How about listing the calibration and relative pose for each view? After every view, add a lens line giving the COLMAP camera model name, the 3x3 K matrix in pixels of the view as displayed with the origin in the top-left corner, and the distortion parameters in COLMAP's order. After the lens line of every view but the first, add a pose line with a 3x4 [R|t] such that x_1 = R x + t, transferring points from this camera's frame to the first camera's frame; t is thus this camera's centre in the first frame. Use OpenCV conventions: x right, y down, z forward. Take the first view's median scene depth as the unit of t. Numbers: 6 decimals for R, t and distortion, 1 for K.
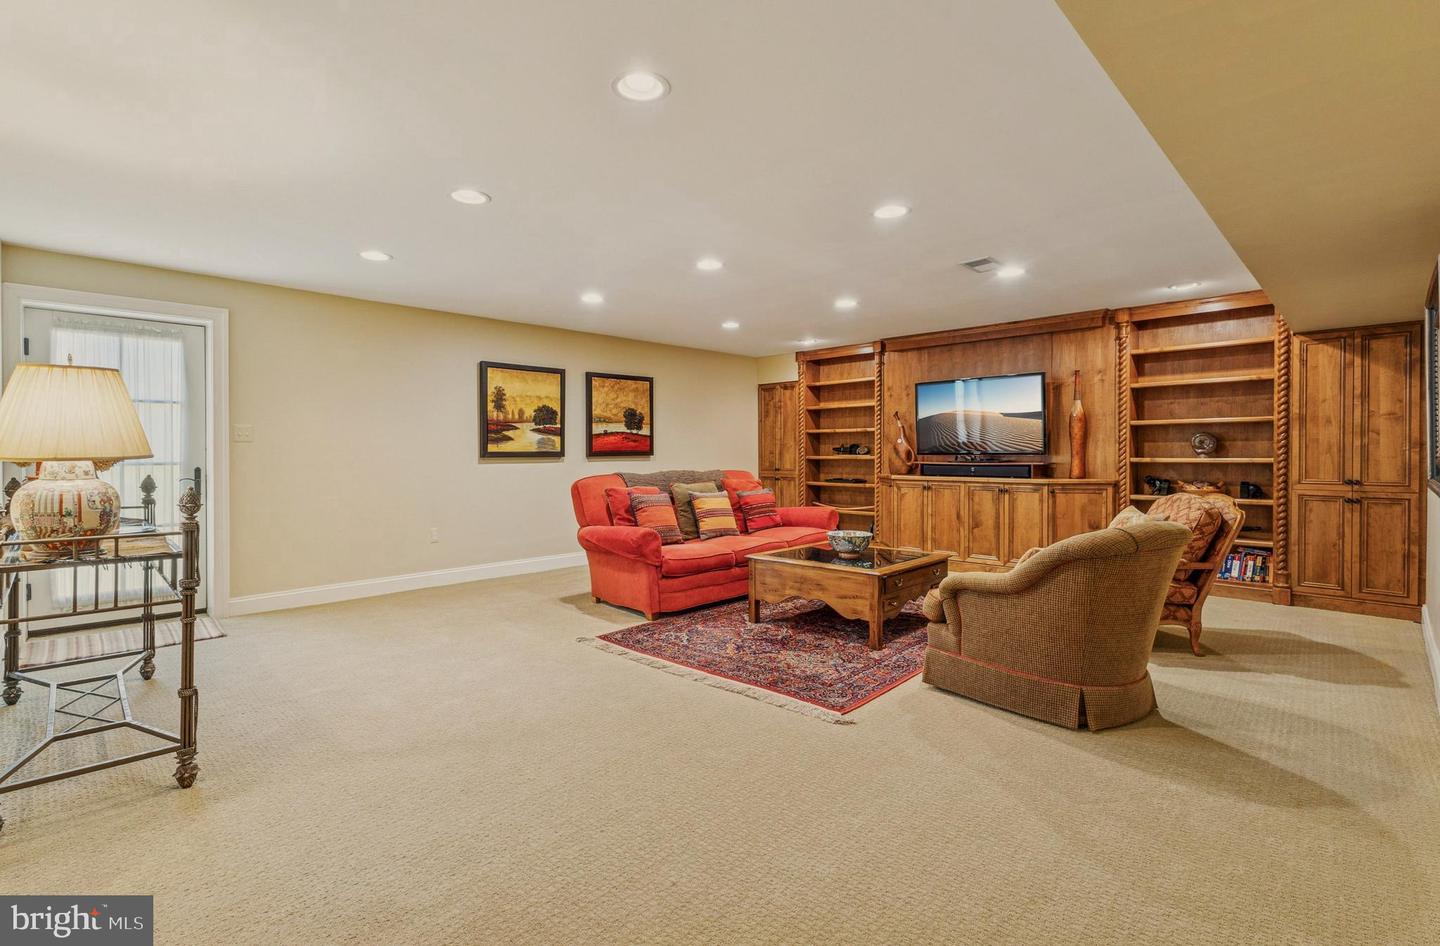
lens RADIAL K [[658.9, 0, 701.9], [0, 658.9, 454.6], [0, 0, 1]] dist [0.008699, -0.002617]
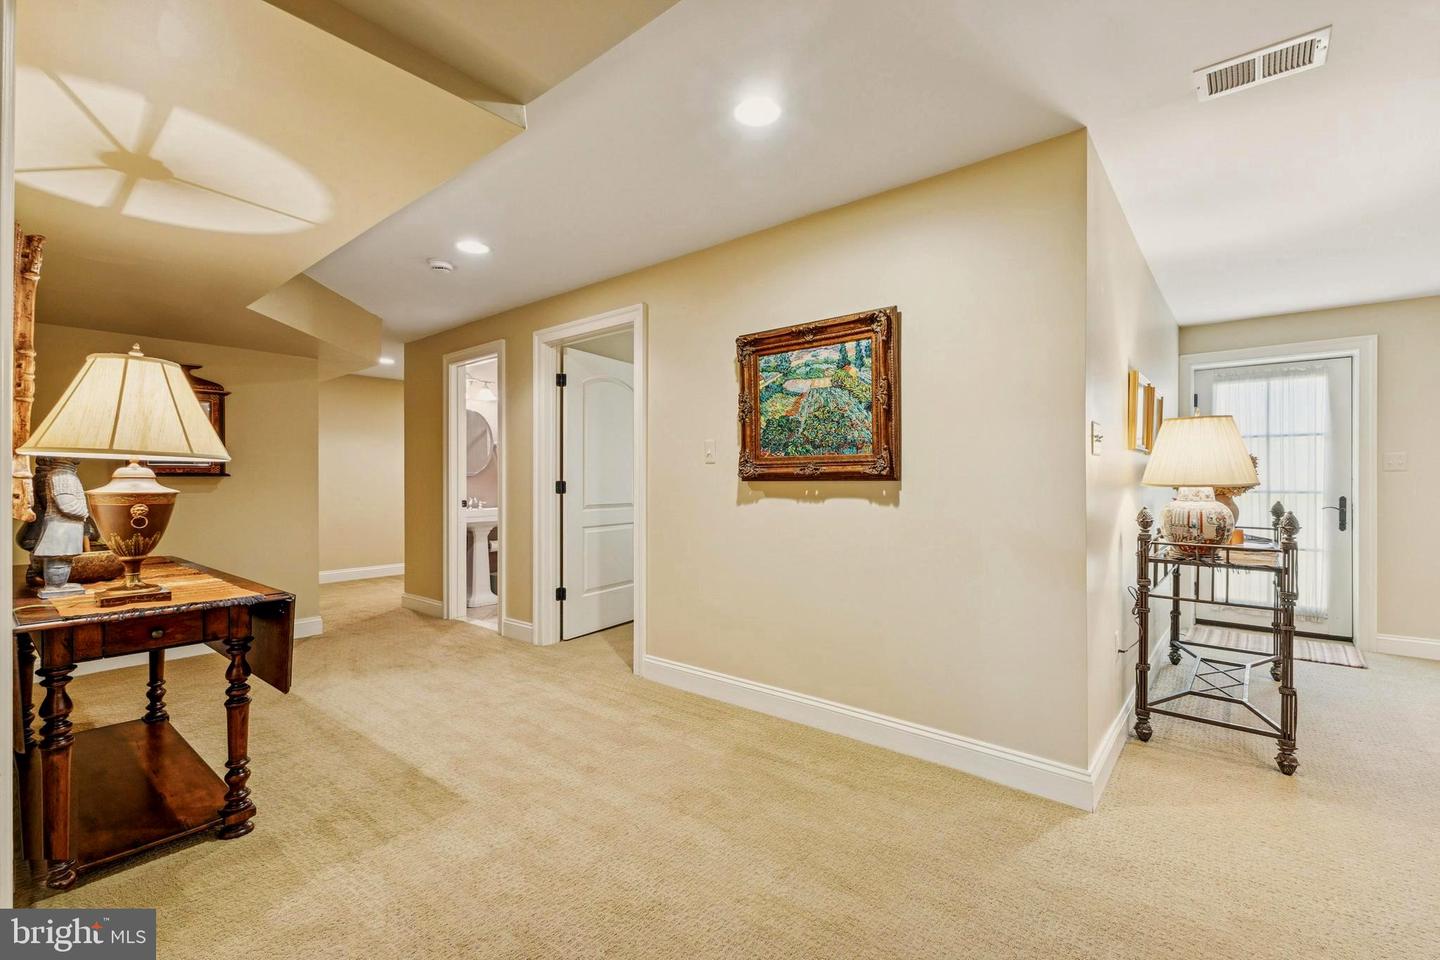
lens RADIAL K [[629.3, 0, 733.9], [0, 629.3, 481.9], [0, 0, 1]] dist [0.001892, -0.000018]
pose [[0.107410, 0.000691, -0.994215, 0.068694], [-0.005173, 0.999987, 0.000136, 0.001029], [0.994201, 0.005128, 0.107413, -0.022920]]
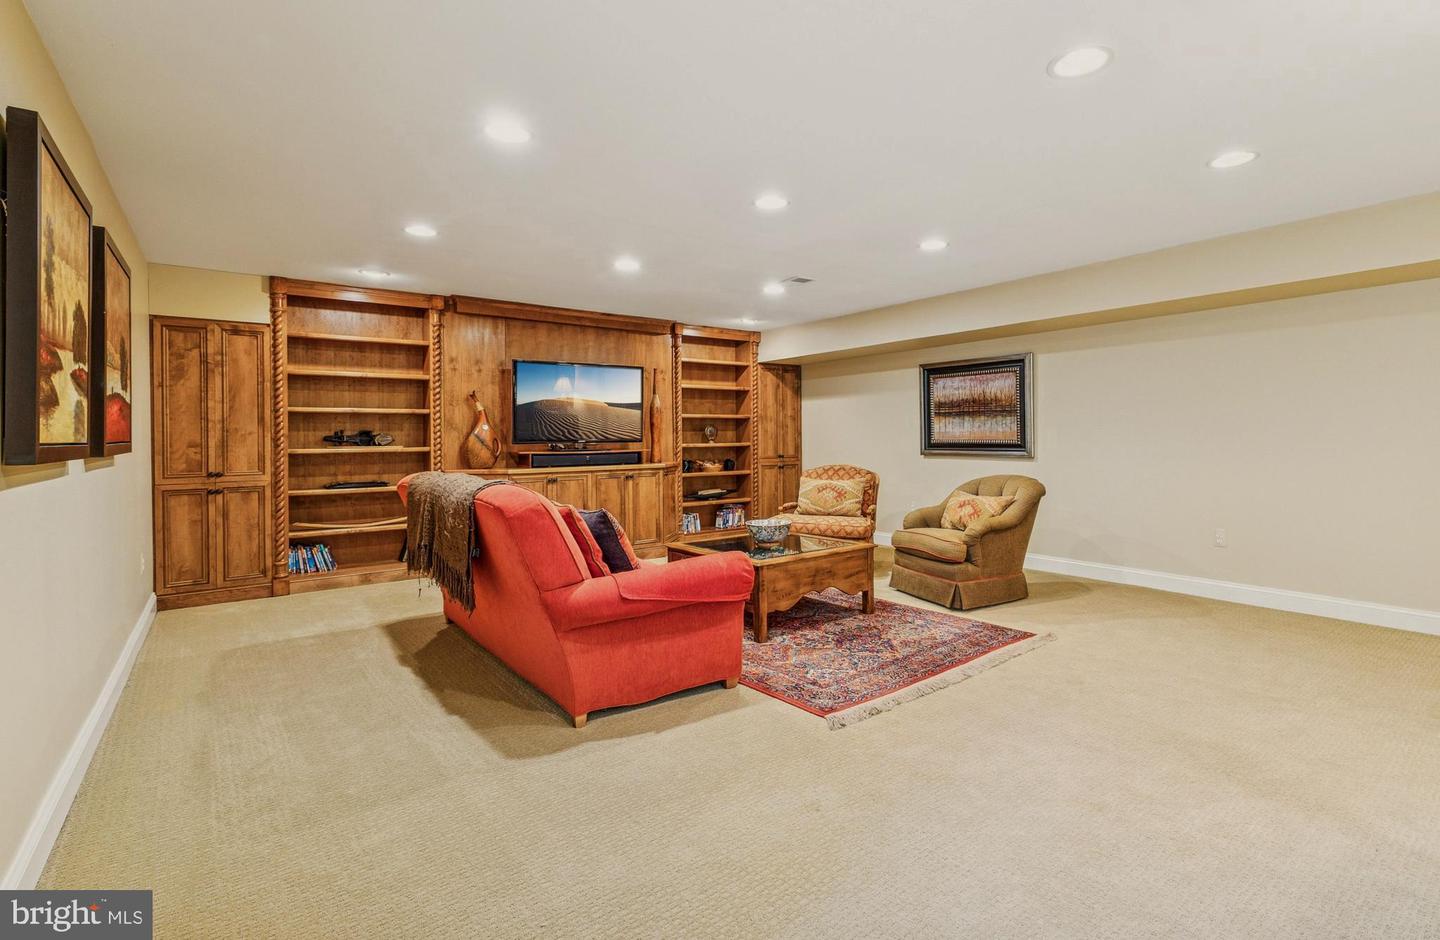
lens RADIAL K [[679.3, 0, 766.2], [0, 679.3, 446.3], [0, 0, 1]] dist [0.014471, -0.000847]
pose [[0.110669, -0.014736, 0.993748, -0.619593], [0.012391, 0.999833, 0.013446, -0.005888], [-0.993780, 0.010825, 0.110833, 0.711856]]
